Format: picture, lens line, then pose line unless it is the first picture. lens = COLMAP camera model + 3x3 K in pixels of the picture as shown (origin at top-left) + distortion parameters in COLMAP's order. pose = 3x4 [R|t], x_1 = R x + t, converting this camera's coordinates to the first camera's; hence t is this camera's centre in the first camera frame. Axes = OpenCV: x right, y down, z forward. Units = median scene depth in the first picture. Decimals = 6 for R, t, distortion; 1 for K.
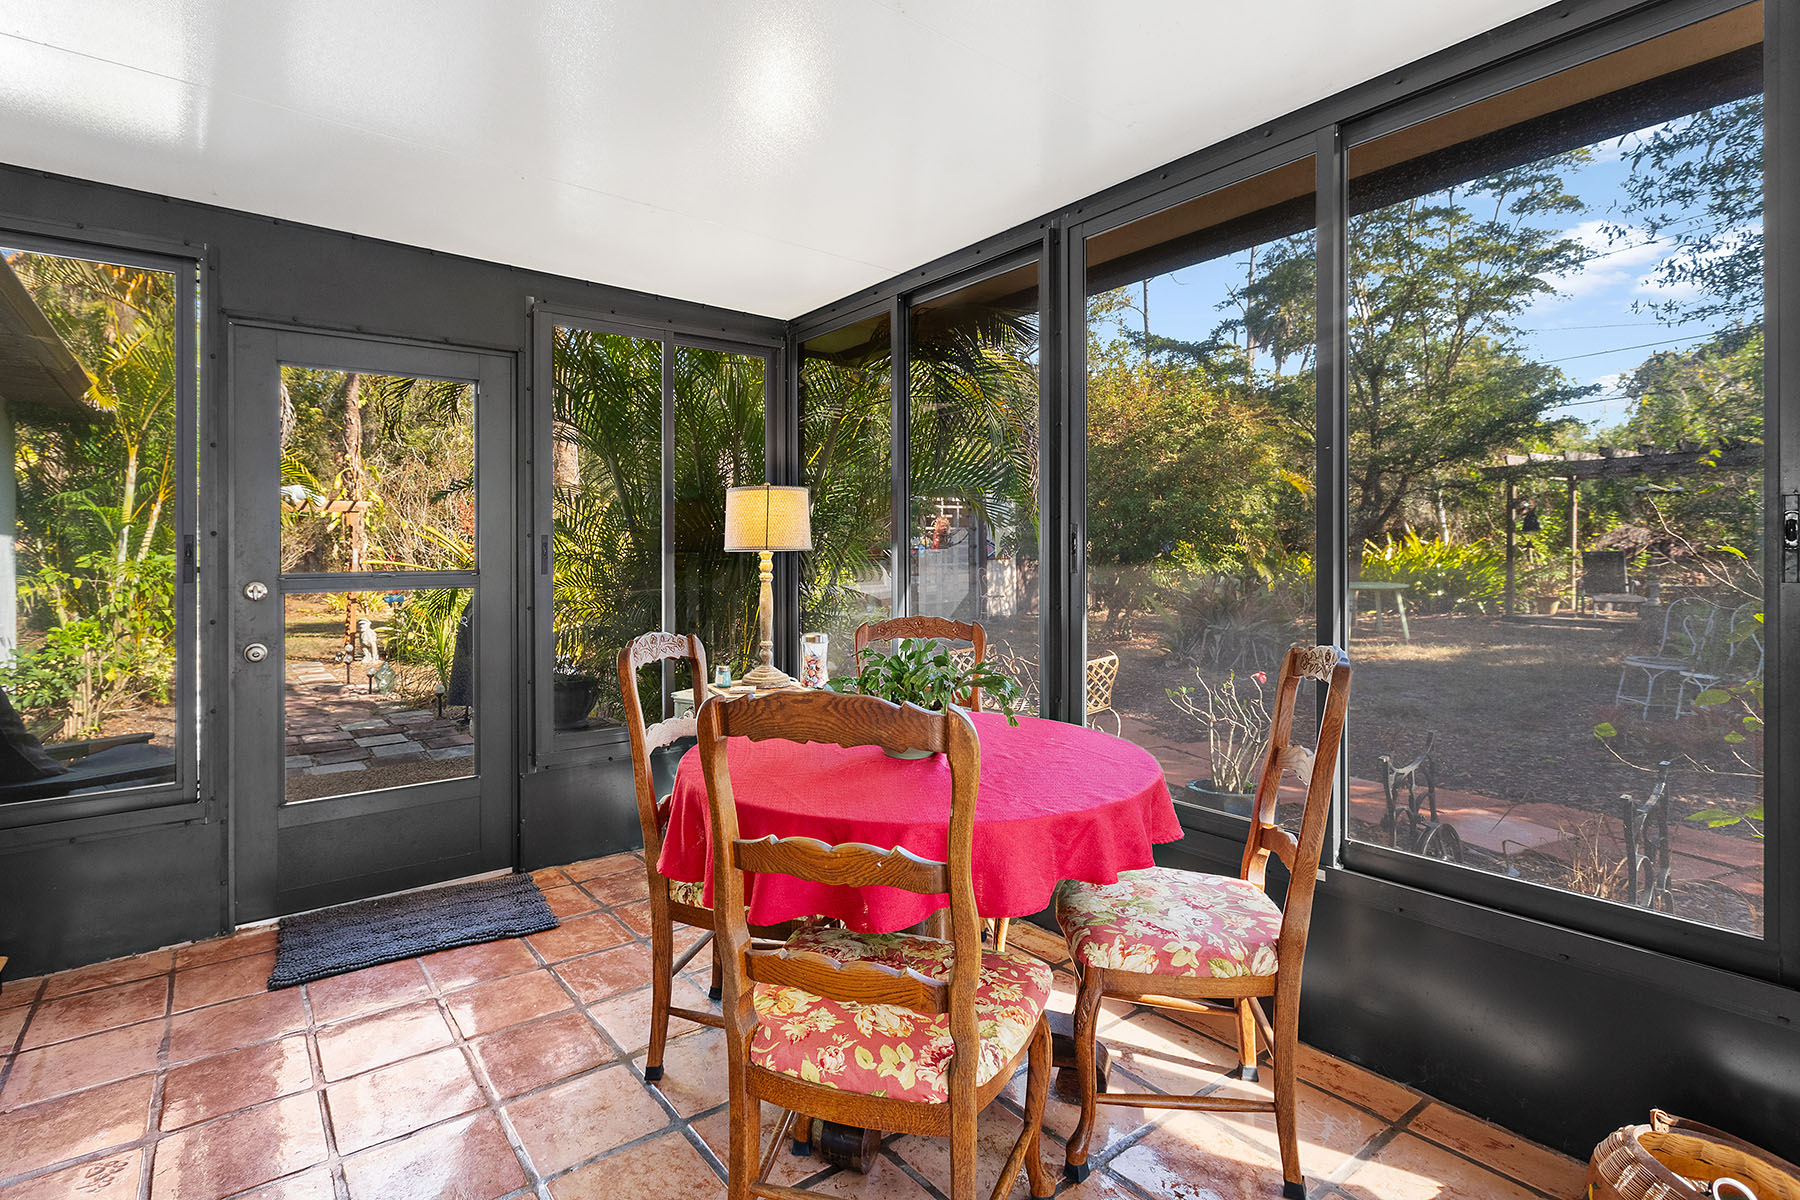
lens RADIAL K [[883.0, 0, 905.9], [0, 883.0, 562.5], [0, 0, 1]] dist [-0.001051, 0.000363]
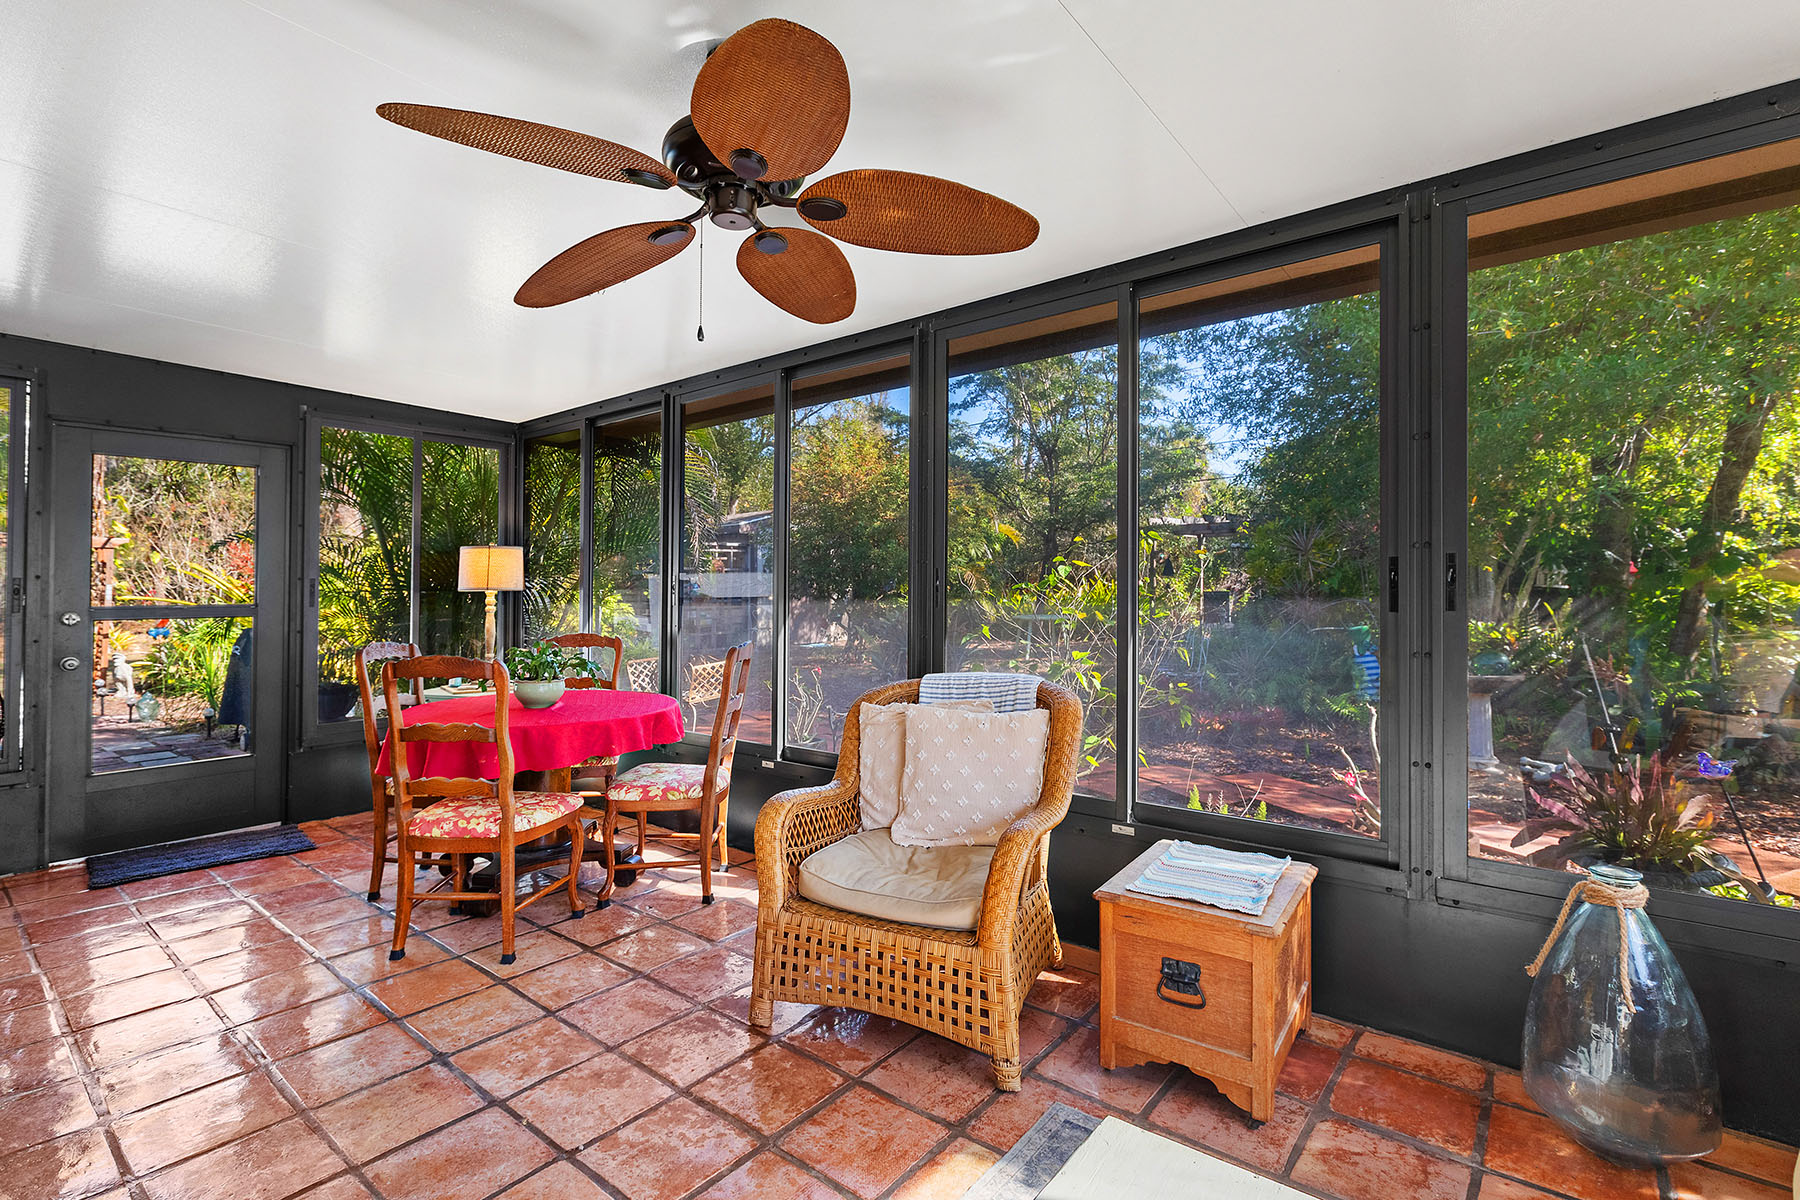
lens RADIAL K [[825.4, 0, 906.8], [0, 825.4, 581.7], [0, 0, 1]] dist [0.000534, -0.000214]
pose [[0.974882, 0.006155, 0.222636, 0.207449], [-0.001454, 0.999773, -0.021272, -0.000214], [-0.222717, 0.020414, 0.974669, -0.460341]]
